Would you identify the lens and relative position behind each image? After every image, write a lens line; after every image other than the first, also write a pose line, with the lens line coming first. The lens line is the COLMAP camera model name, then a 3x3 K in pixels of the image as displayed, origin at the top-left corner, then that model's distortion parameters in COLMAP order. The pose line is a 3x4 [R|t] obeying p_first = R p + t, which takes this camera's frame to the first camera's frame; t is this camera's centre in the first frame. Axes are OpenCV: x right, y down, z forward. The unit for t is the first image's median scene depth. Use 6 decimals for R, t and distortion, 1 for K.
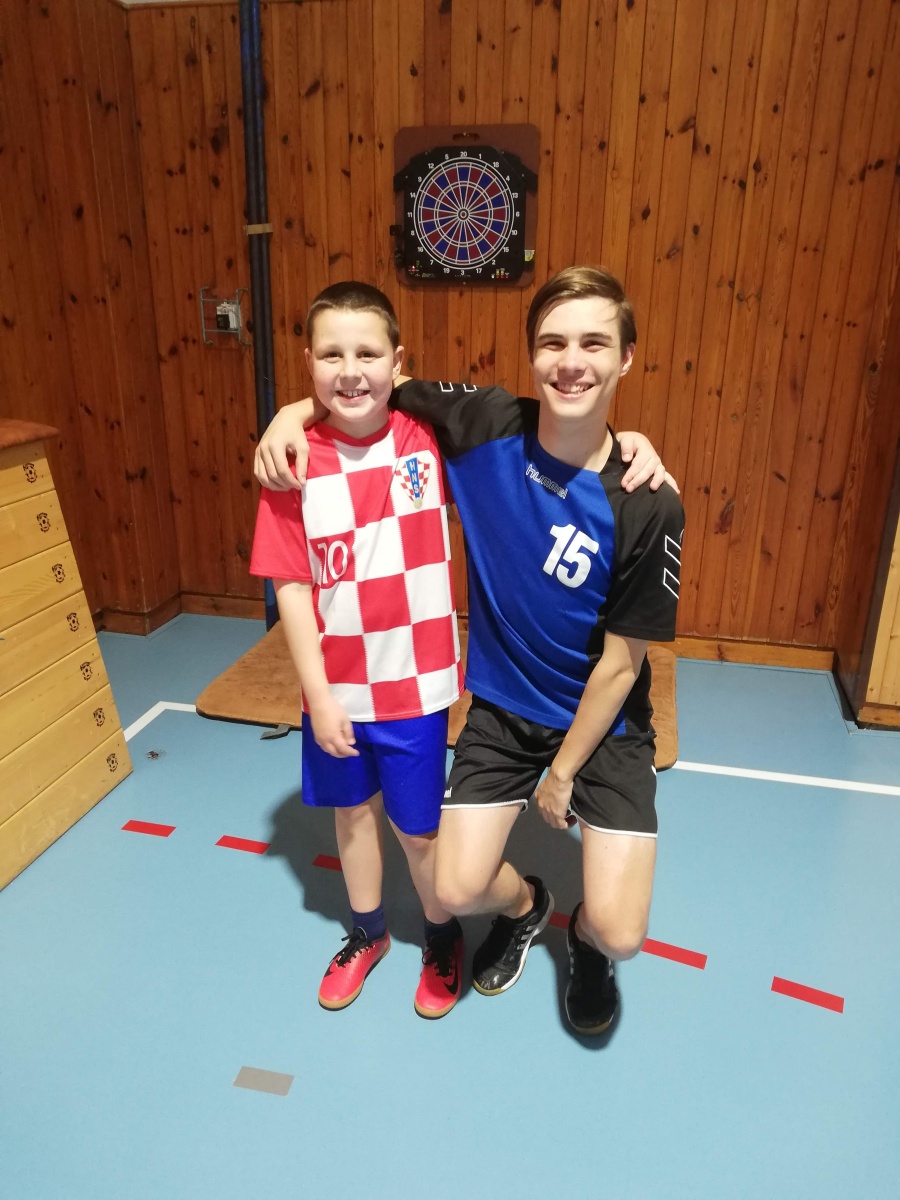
lens RADIAL K [[933.2, 0, 451.2], [0, 933.2, 607.9], [0, 0, 1]] dist [0.041423, -0.057419]
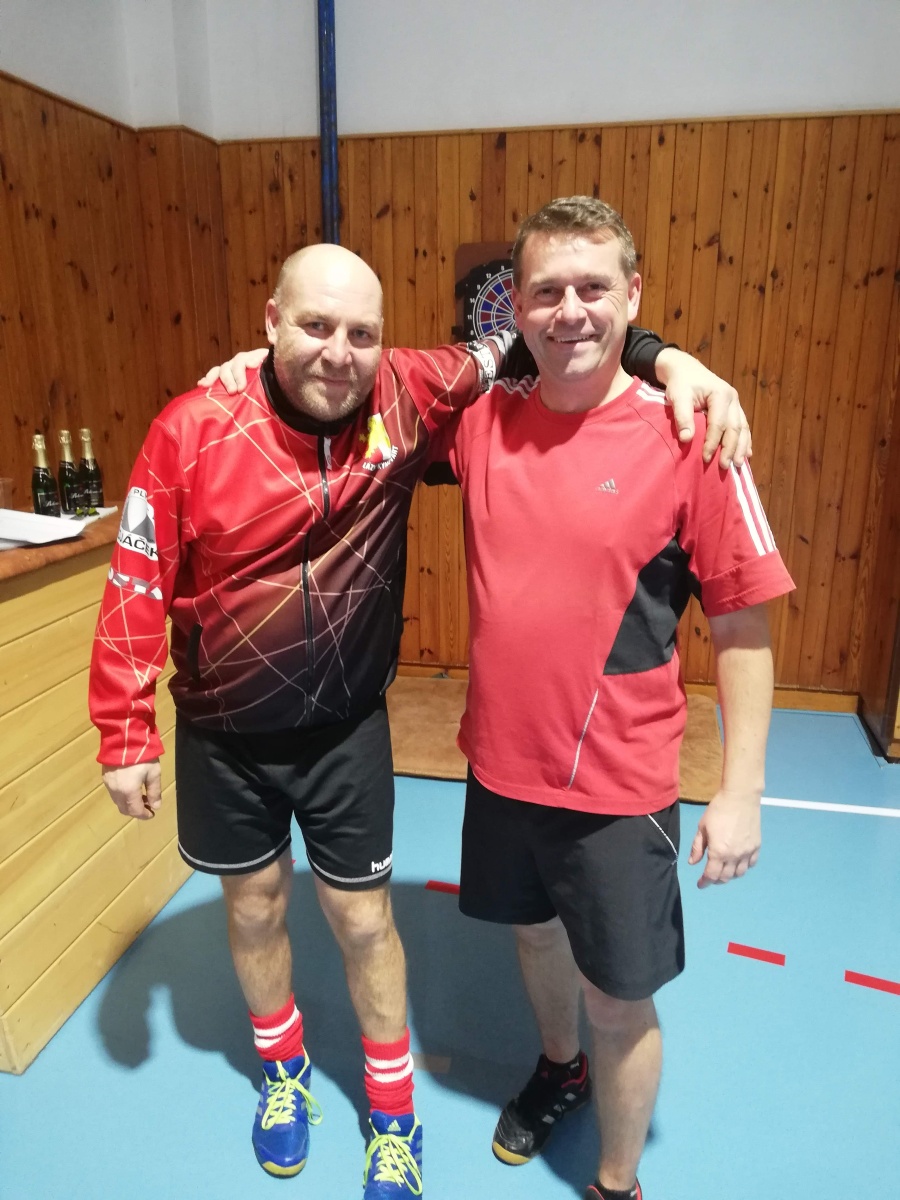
lens RADIAL K [[933.2, 0, 455.8], [0, 933.2, 599.0], [0, 0, 1]] dist [0.041423, -0.057419]
pose [[0.999614, -0.019217, 0.020054, -0.090690], [0.020717, 0.996778, -0.077493, 0.009953], [-0.018500, 0.077878, 0.996791, -0.106554]]
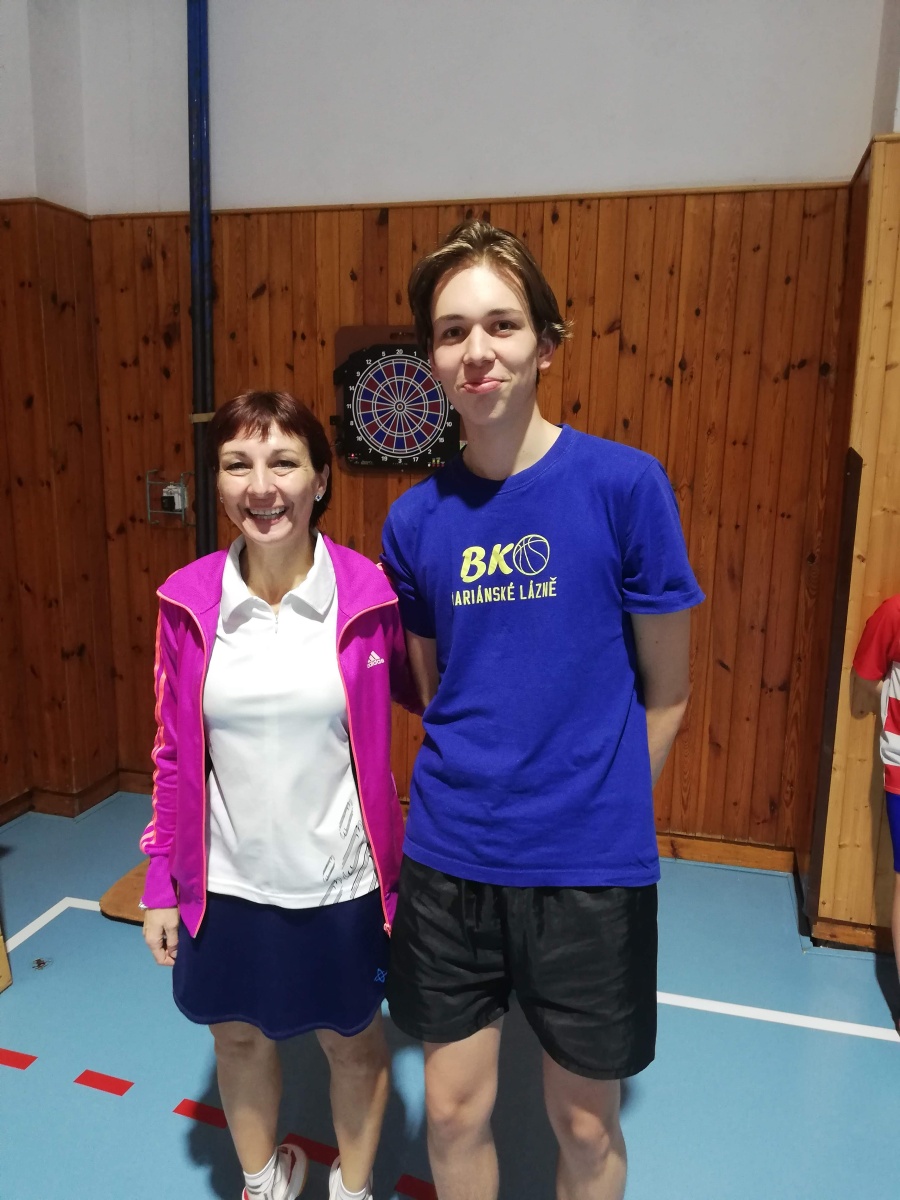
lens RADIAL K [[933.2, 0, 451.2], [0, 933.2, 596.3], [0, 0, 1]] dist [0.041423, -0.057419]
pose [[0.999551, 0.010199, -0.028157, 0.098843], [-0.014667, 0.986459, -0.163350, -0.049843], [0.026110, 0.163690, 0.986166, 0.032127]]
